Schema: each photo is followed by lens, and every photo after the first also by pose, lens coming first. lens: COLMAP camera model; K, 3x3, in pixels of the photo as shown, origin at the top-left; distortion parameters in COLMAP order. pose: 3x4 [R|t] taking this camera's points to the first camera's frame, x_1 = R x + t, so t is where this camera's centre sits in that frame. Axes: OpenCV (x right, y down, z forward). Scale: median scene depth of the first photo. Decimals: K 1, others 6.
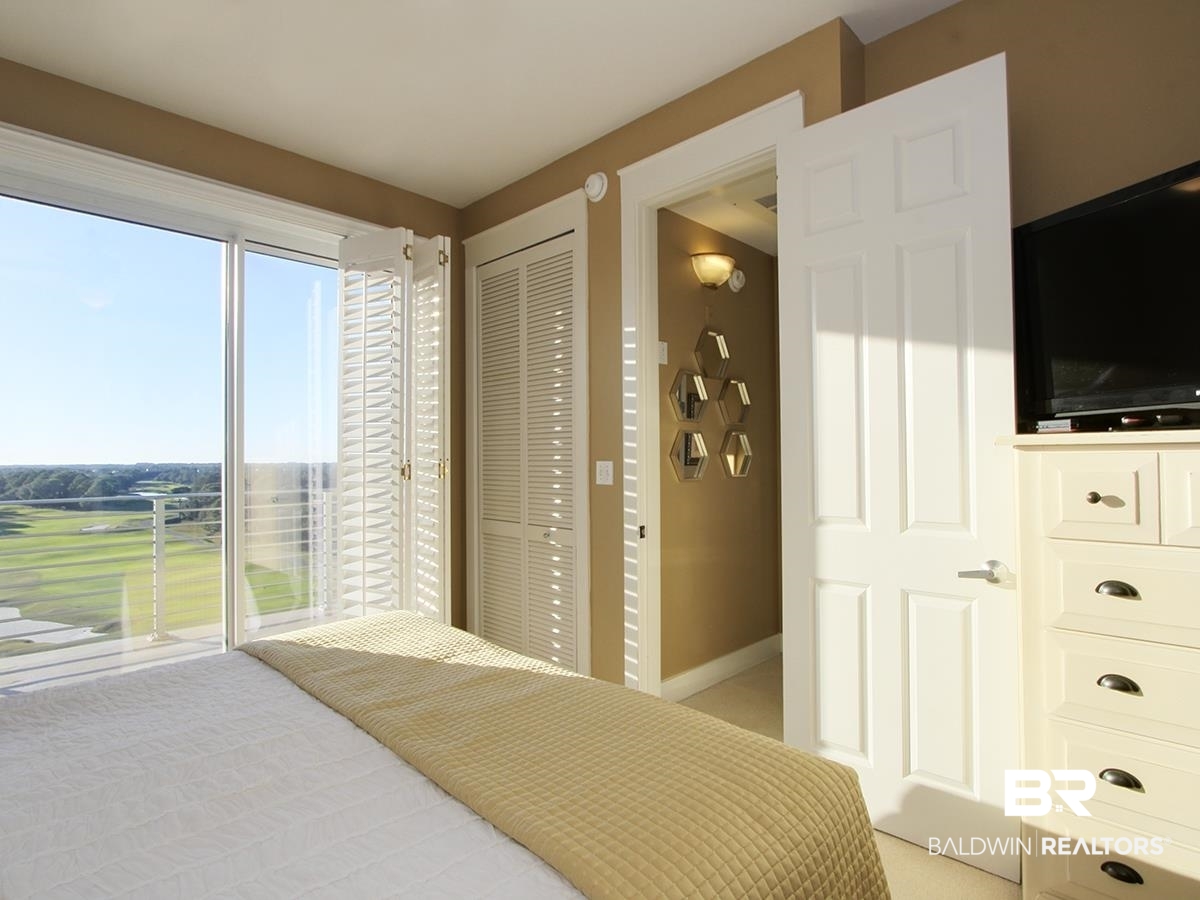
lens RADIAL K [[630.2, 0, 612.7], [0, 630.2, 448.7], [0, 0, 1]] dist [-0.000042, -0.001474]
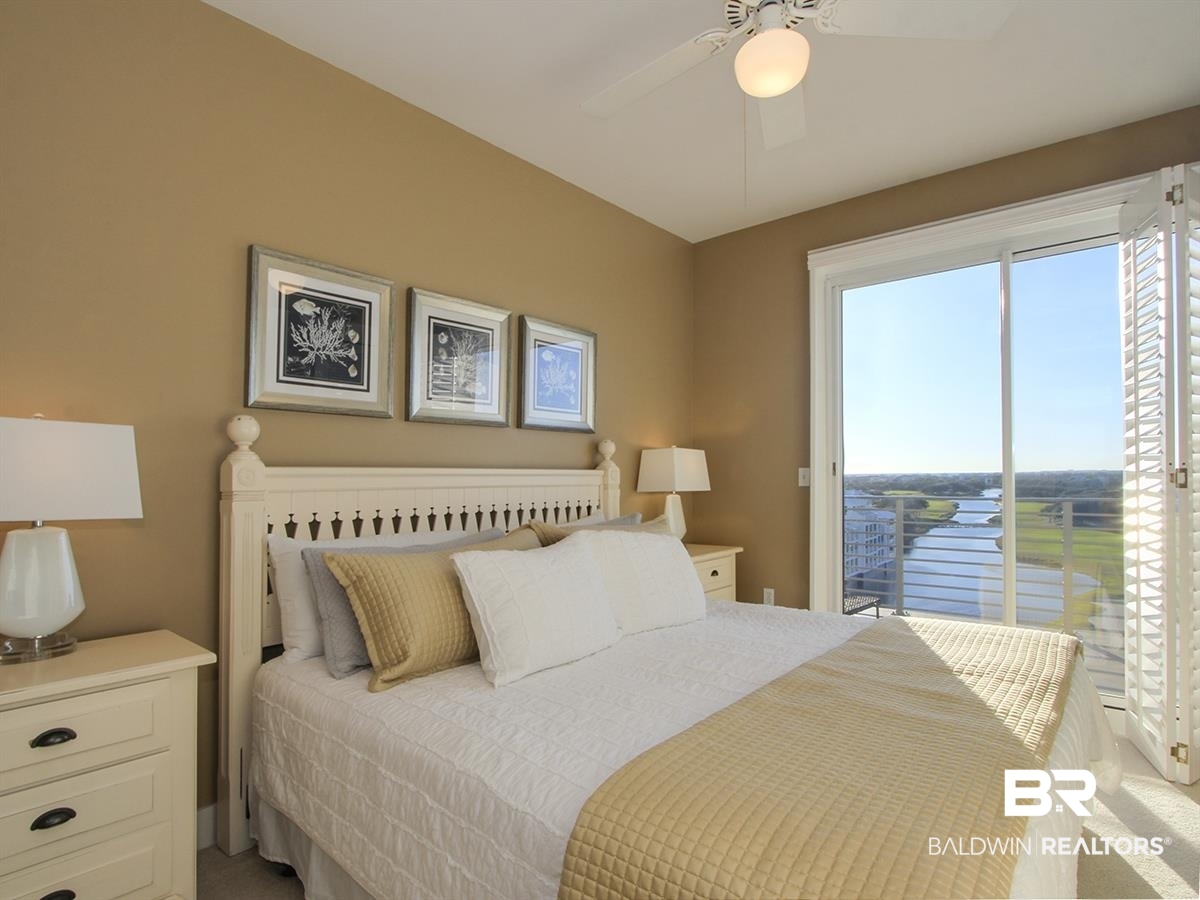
lens RADIAL K [[630.2, 0, 609.3], [0, 630.2, 447.5], [0, 0, 1]] dist [-0.000042, -0.001474]
pose [[0.090546, -0.040763, -0.995058, 0.617539], [0.014325, 0.999112, -0.039625, 0.031762], [0.995789, -0.010666, 0.091049, 0.403828]]
